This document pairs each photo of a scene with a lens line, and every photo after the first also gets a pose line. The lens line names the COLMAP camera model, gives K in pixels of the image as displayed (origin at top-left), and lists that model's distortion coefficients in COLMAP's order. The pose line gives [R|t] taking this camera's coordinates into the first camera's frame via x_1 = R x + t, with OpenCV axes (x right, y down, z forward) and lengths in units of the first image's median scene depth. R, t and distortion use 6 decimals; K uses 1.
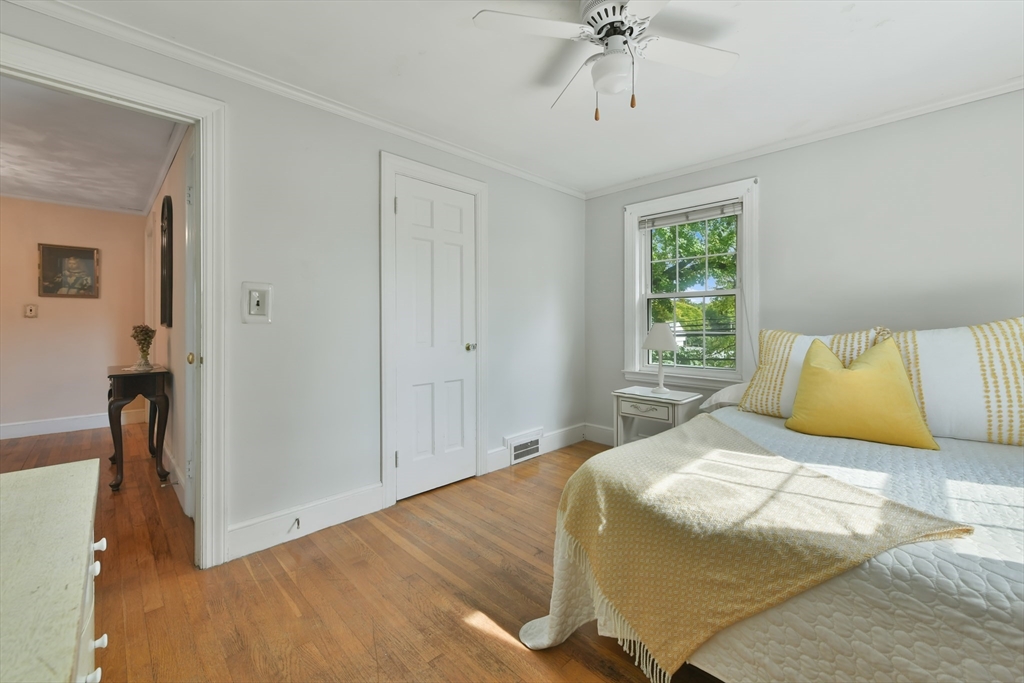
lens RADIAL K [[421.7, 0, 520.8], [0, 421.7, 321.8], [0, 0, 1]] dist [-0.000282, 0.000071]
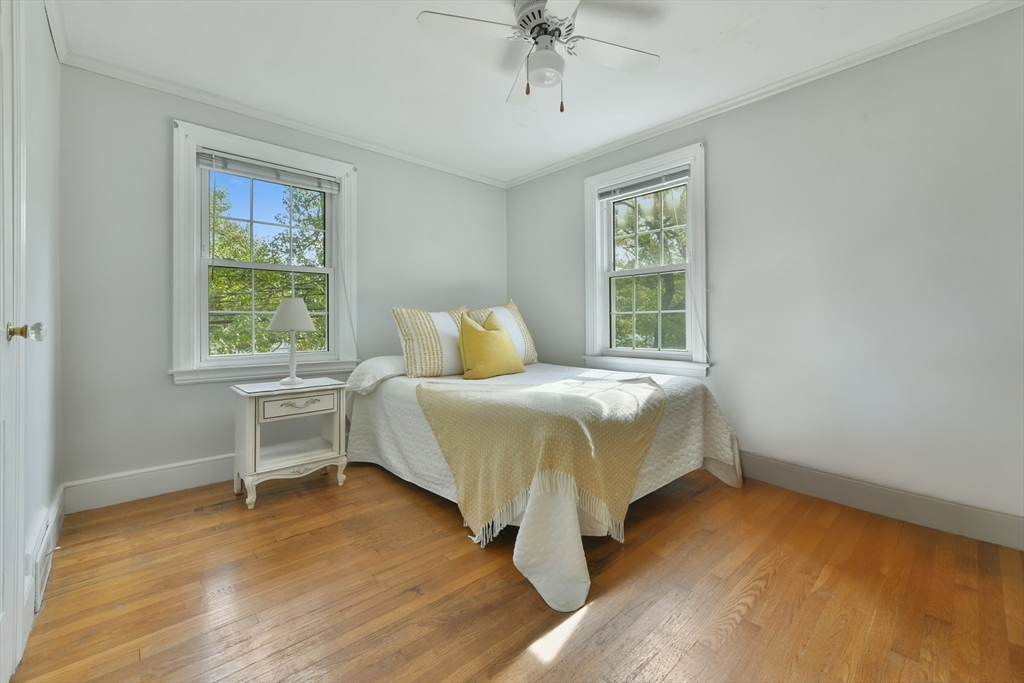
lens RADIAL K [[421.7, 0, 520.8], [0, 421.7, 321.8], [0, 0, 1]] dist [-0.000282, 0.000071]
pose [[0.032847, 0.004310, 0.999451, -0.513097], [0.001968, 0.999988, -0.004377, 0.058074], [-0.999458, 0.002111, 0.032838, 0.583452]]
